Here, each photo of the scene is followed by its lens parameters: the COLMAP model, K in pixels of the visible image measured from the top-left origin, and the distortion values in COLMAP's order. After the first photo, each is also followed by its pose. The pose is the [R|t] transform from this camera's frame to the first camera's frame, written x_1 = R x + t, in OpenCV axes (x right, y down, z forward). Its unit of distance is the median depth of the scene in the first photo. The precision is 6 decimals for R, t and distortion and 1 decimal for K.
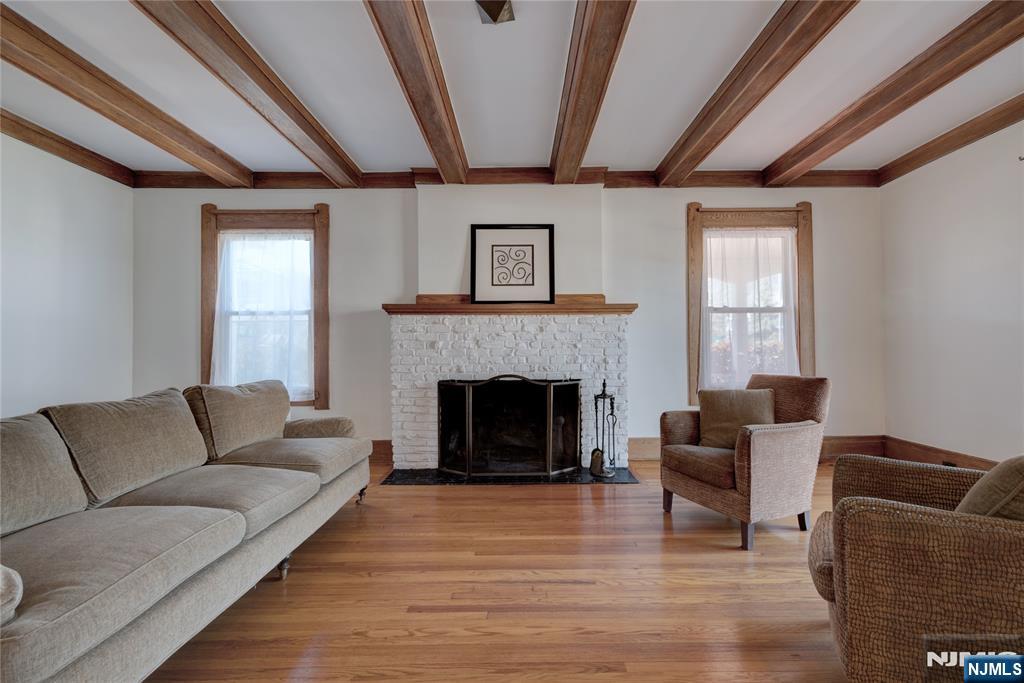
lens RADIAL K [[489.5, 0, 578.6], [0, 489.5, 342.0], [0, 0, 1]] dist [0.001443, -0.000106]
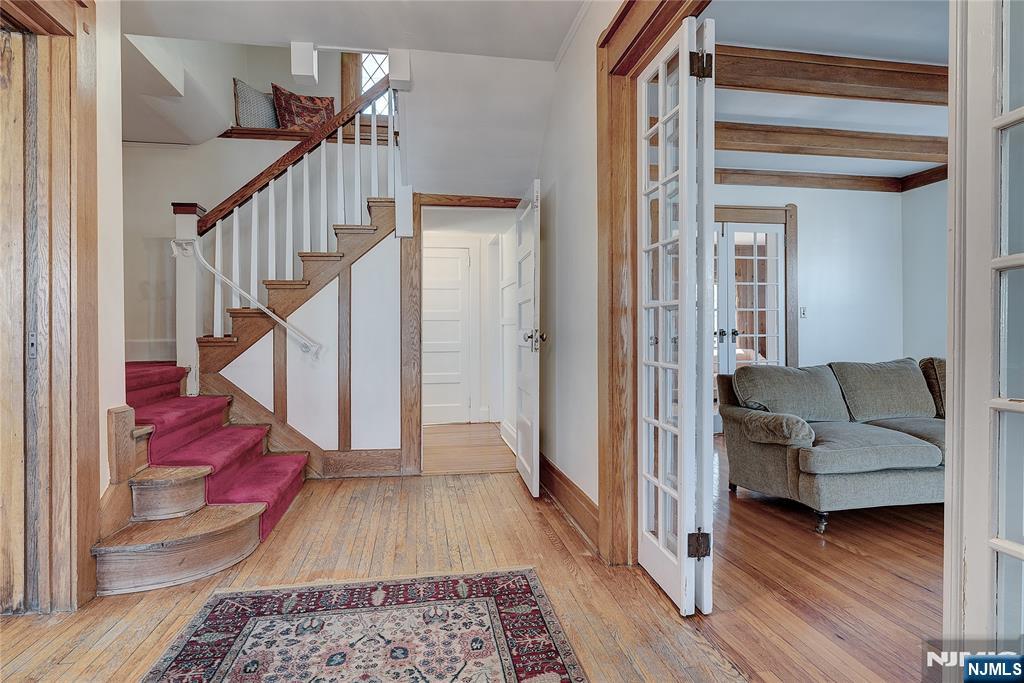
lens RADIAL K [[533.3, 0, 512.0], [0, 533.3, 341.5], [0, 0, 1]] dist [0.002652, 0.000461]
pose [[0.168657, 0.014237, -0.985572, 0.289682], [0.026601, 0.999466, 0.018990, -0.004956], [0.985316, -0.029420, 0.168189, -0.213732]]
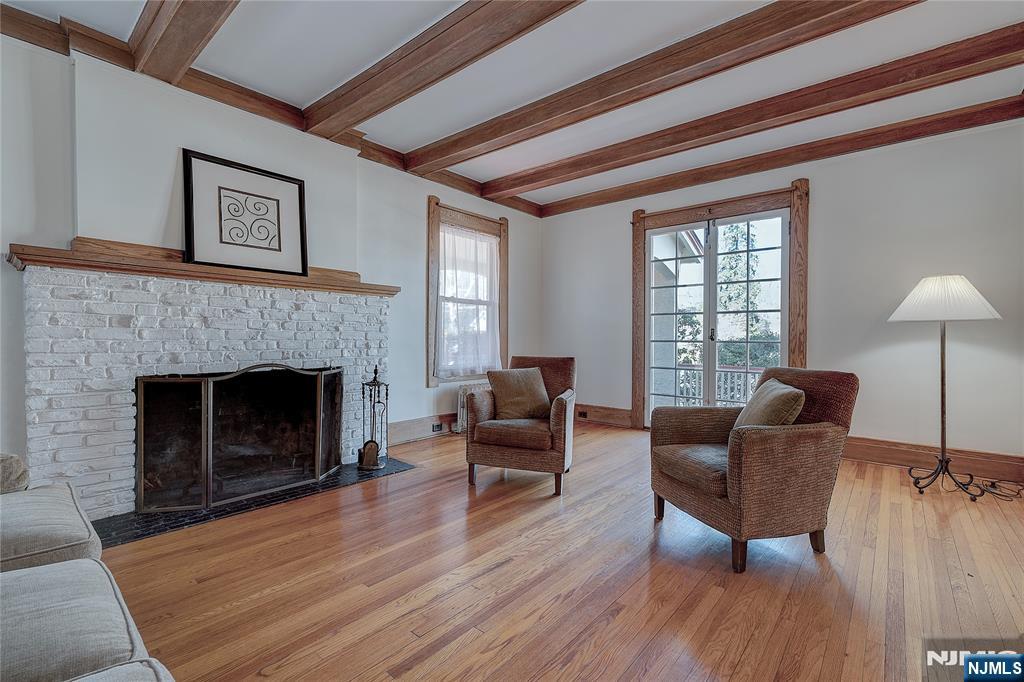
lens RADIAL K [[455.6, 0, 512.0], [0, 455.6, 341.0], [0, 0, 1]] dist [0.000364, -0.000253]
pose [[0.649750, 0.004992, 0.760132, -0.420008], [-0.026158, 0.999533, 0.015795, 0.009127], [-0.759698, -0.030146, 0.649577, 0.231307]]
